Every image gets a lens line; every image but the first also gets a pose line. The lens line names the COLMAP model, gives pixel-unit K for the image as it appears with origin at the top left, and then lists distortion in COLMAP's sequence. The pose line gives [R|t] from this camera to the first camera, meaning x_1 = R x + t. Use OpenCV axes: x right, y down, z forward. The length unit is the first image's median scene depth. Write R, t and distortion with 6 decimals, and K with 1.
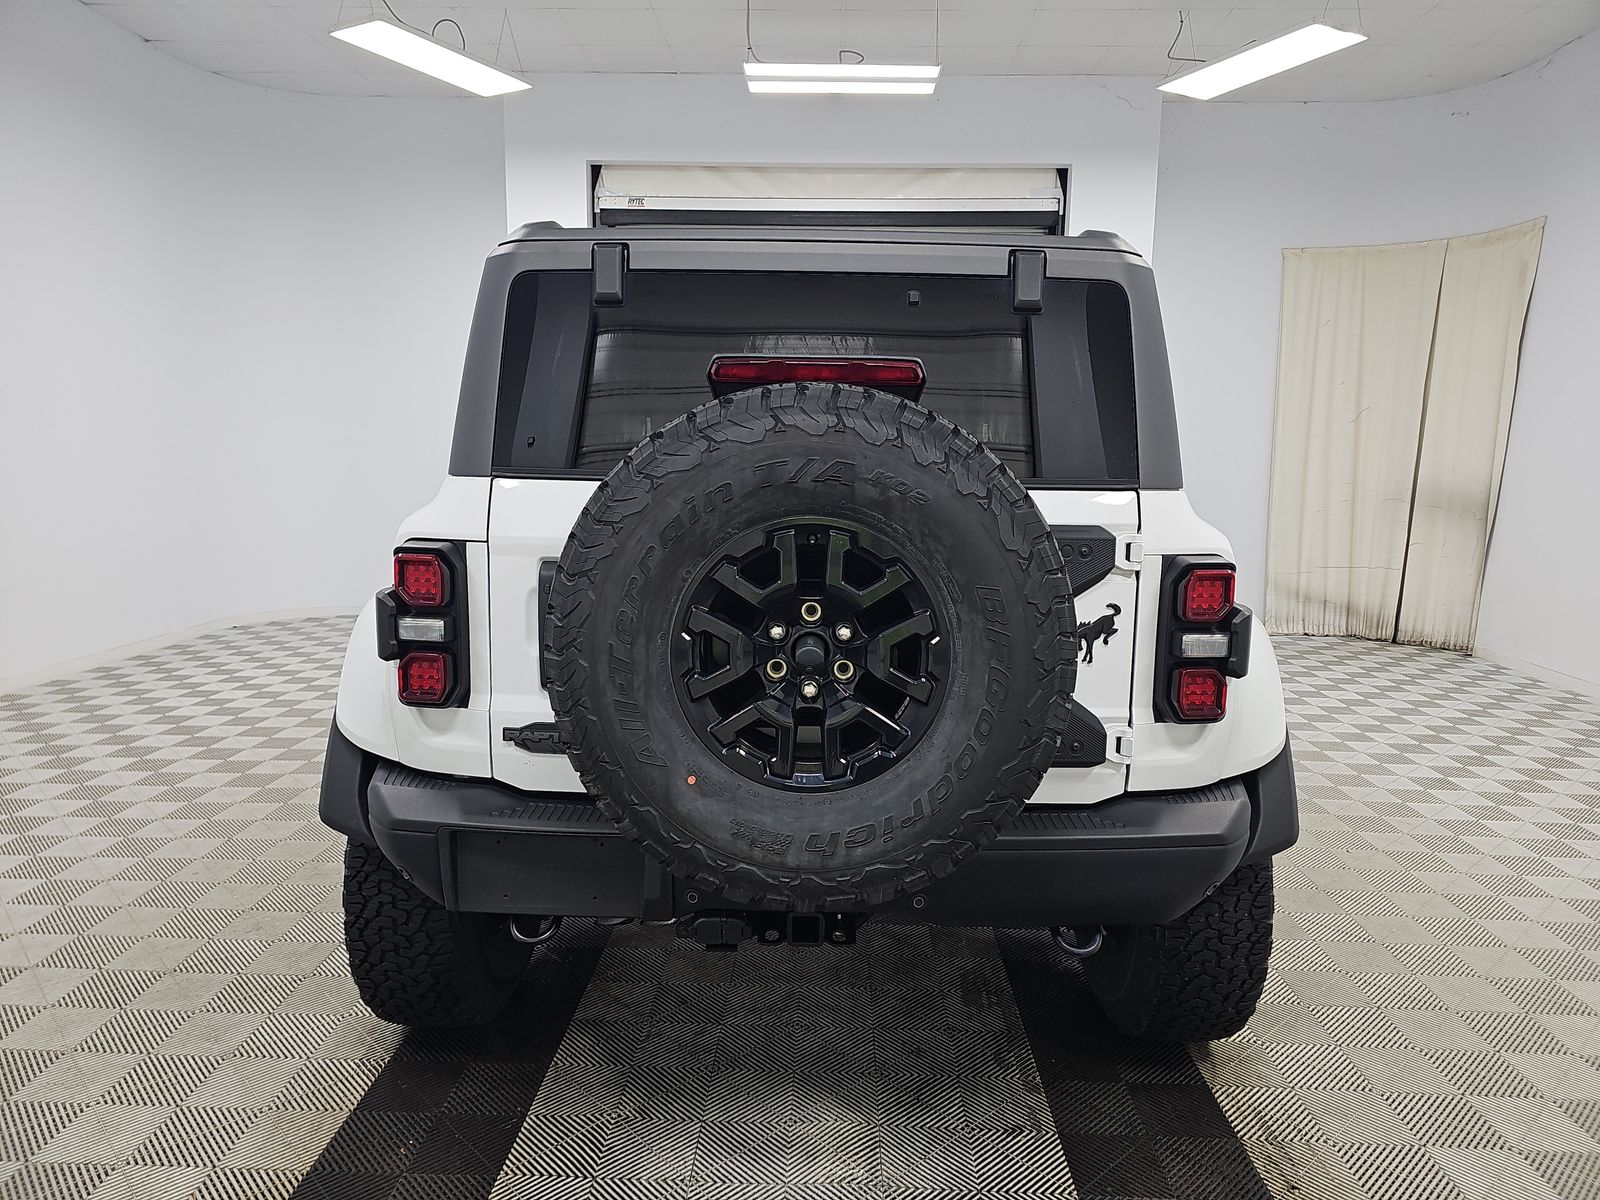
lens RADIAL K [[1077.1, 0, 813.4], [0, 1077.1, 600.9], [0, 0, 1]] dist [0.038152, -0.002042]
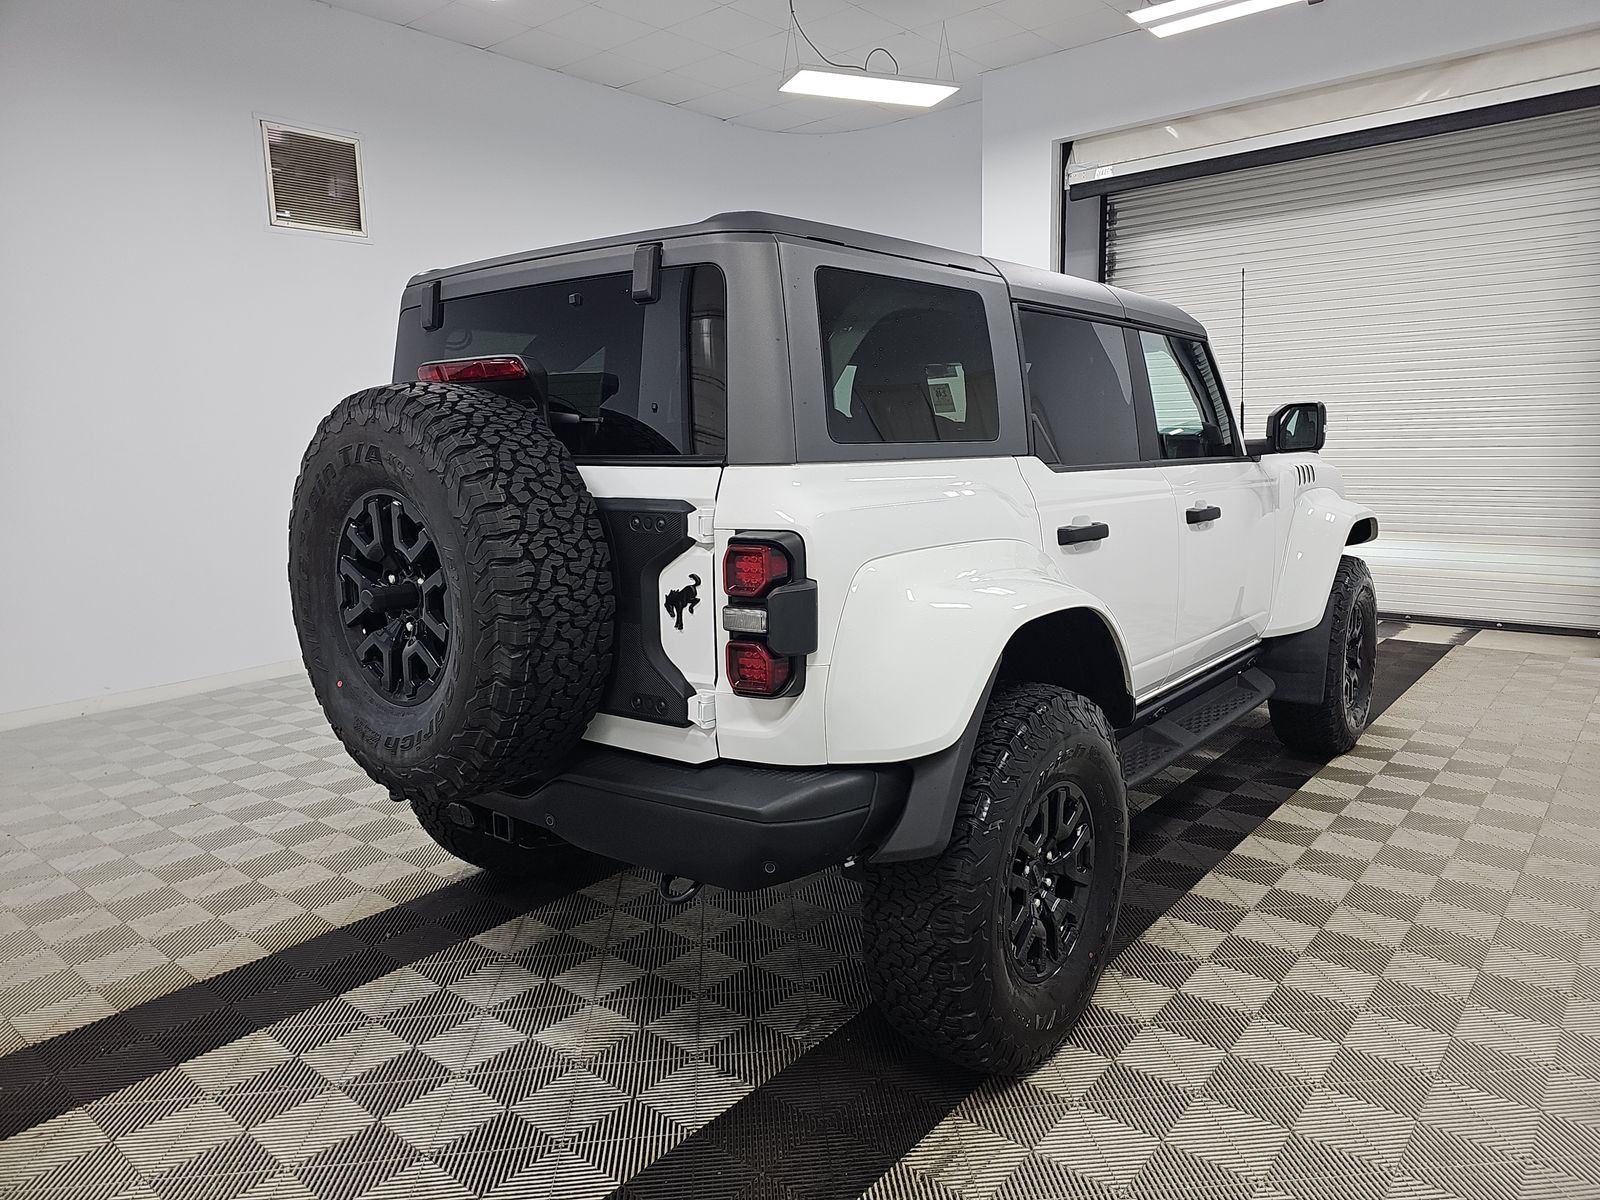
lens RADIAL K [[1077.1, 0, 813.4], [0, 1077.1, 600.9], [0, 0, 1]] dist [0.038152, -0.002042]
pose [[0.788081, 0.063067, -0.612332, 0.981569], [-0.050445, 0.998009, 0.037867, -0.016752], [0.613501, 0.001046, 0.789694, 0.239525]]
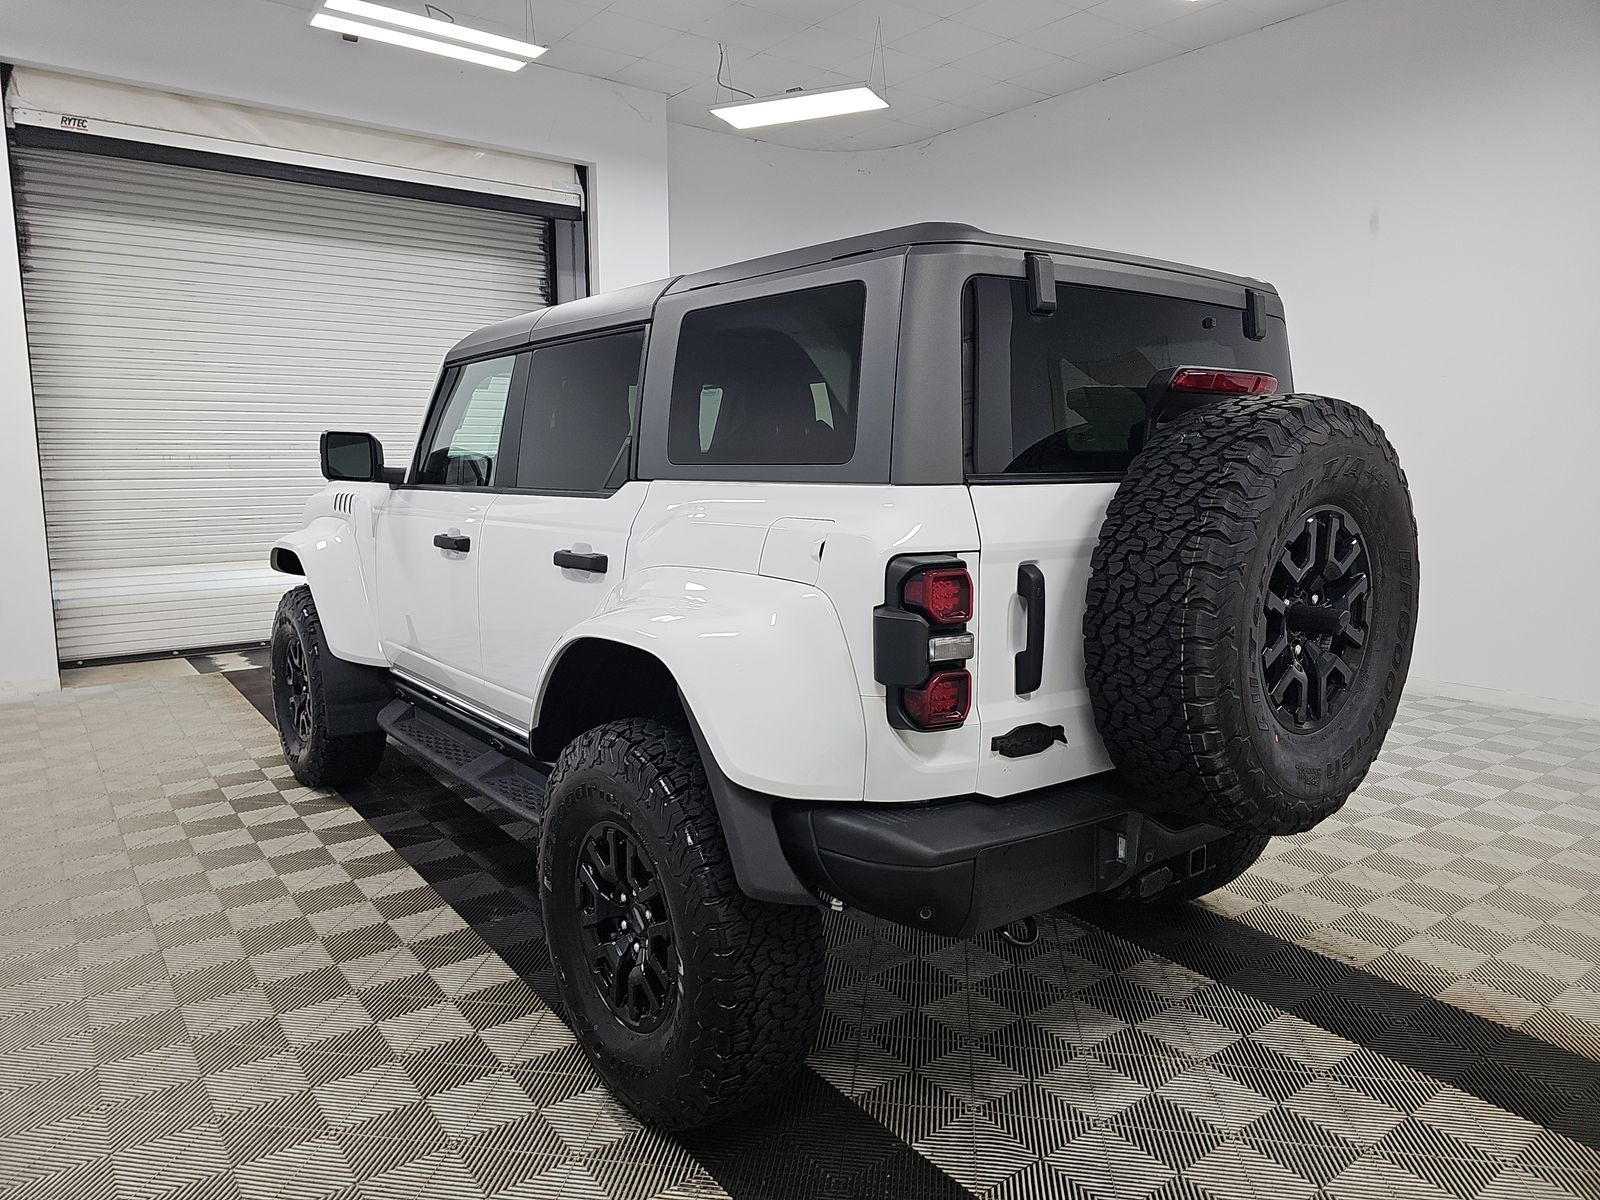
lens RADIAL K [[1064.3, 0, 797.7], [0, 1064.3, 597.4], [0, 0, 1]] dist [0.050424, -0.033452]
pose [[0.780471, -0.101654, 0.616873, -1.040811], [0.095843, 0.994484, 0.042620, -0.070738], [-0.617802, 0.025859, 0.785908, 0.351211]]
